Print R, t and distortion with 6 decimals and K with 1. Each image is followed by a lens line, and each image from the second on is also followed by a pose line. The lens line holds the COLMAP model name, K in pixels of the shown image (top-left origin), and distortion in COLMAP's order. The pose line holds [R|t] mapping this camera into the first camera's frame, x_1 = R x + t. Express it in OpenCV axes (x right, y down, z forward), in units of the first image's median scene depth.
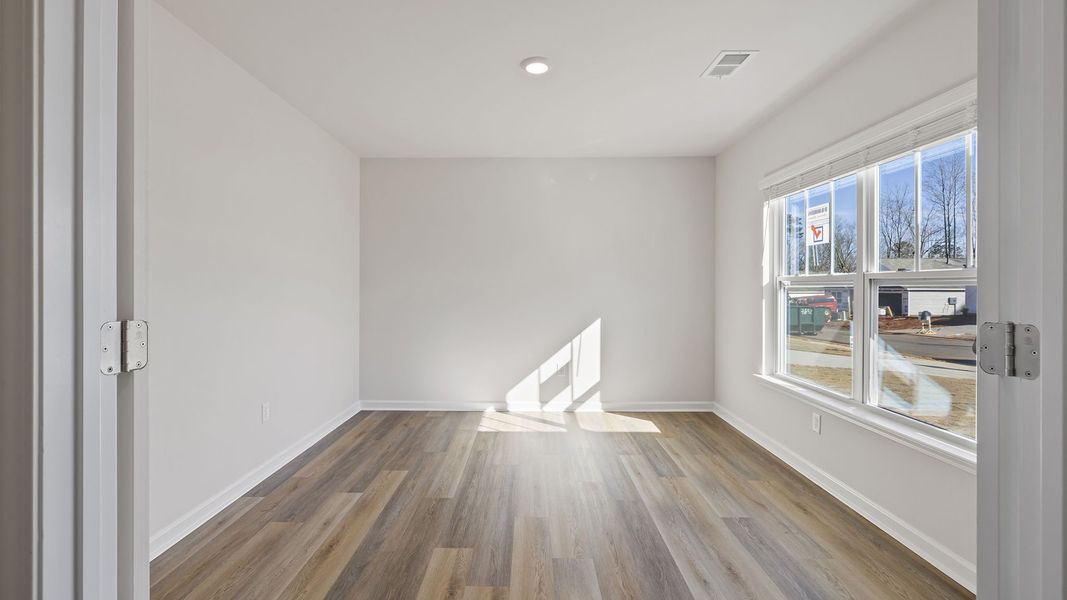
lens RADIAL K [[456.2, 0, 522.5], [0, 456.2, 283.9], [0, 0, 1]] dist [-0.000712, 0.000104]
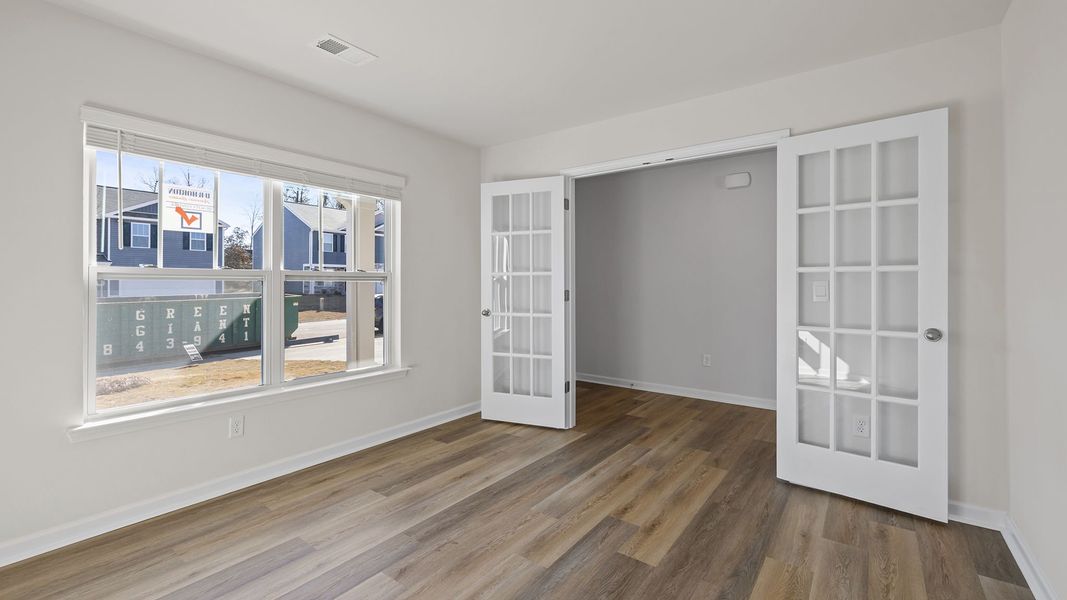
lens RADIAL K [[456.2, 0, 522.5], [0, 456.2, 283.9], [0, 0, 1]] dist [-0.000712, 0.000104]
pose [[-0.804514, -0.004264, 0.593919, -0.538453], [-0.004420, 0.999990, 0.001192, 0.008335], [-0.593917, -0.001666, -0.804524, 1.968108]]
